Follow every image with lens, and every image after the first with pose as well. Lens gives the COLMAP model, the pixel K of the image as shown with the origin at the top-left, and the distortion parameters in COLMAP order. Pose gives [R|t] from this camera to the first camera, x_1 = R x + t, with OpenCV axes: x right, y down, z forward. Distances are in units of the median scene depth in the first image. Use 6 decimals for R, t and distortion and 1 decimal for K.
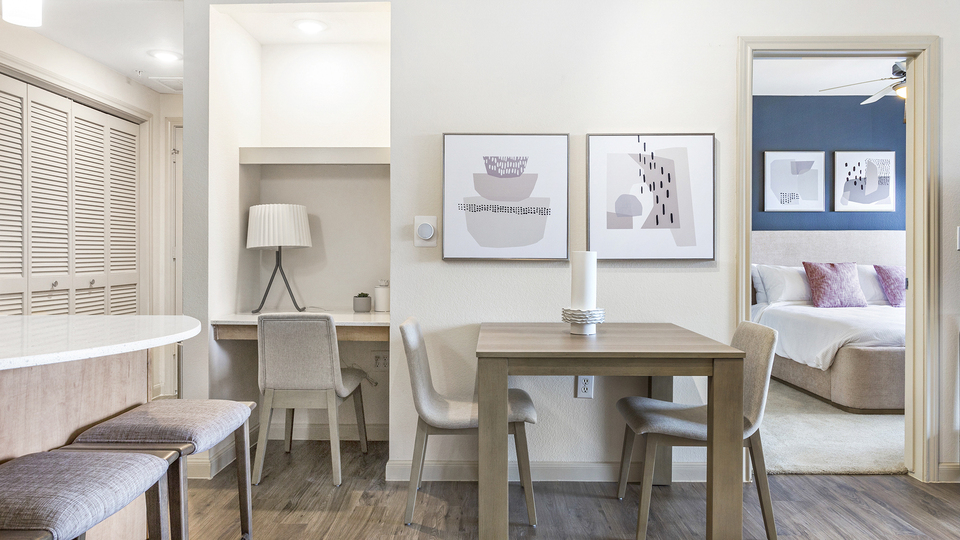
lens RADIAL K [[633.3, 0, 471.3], [0, 633.3, 253.2], [0, 0, 1]] dist [-0.001026, -0.002130]
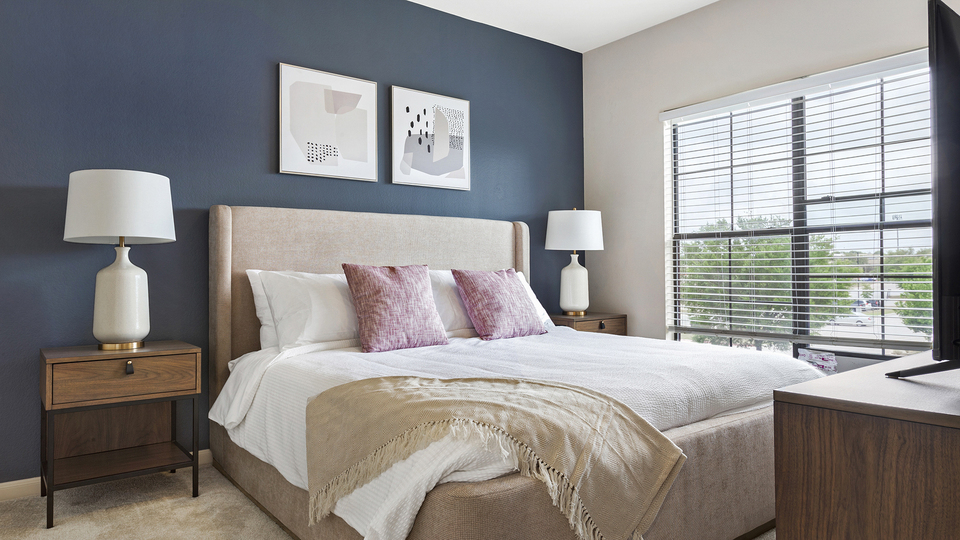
lens RADIAL K [[634.3, 0, 479.7], [0, 634.3, 266.7], [0, 0, 1]] dist [-0.007354, -0.000374]
pose [[0.775948, -0.002770, 0.630791, 0.279089], [0.004283, 0.999990, -0.000878, 0.016572], [-0.630782, 0.003383, 0.775952, 0.518772]]
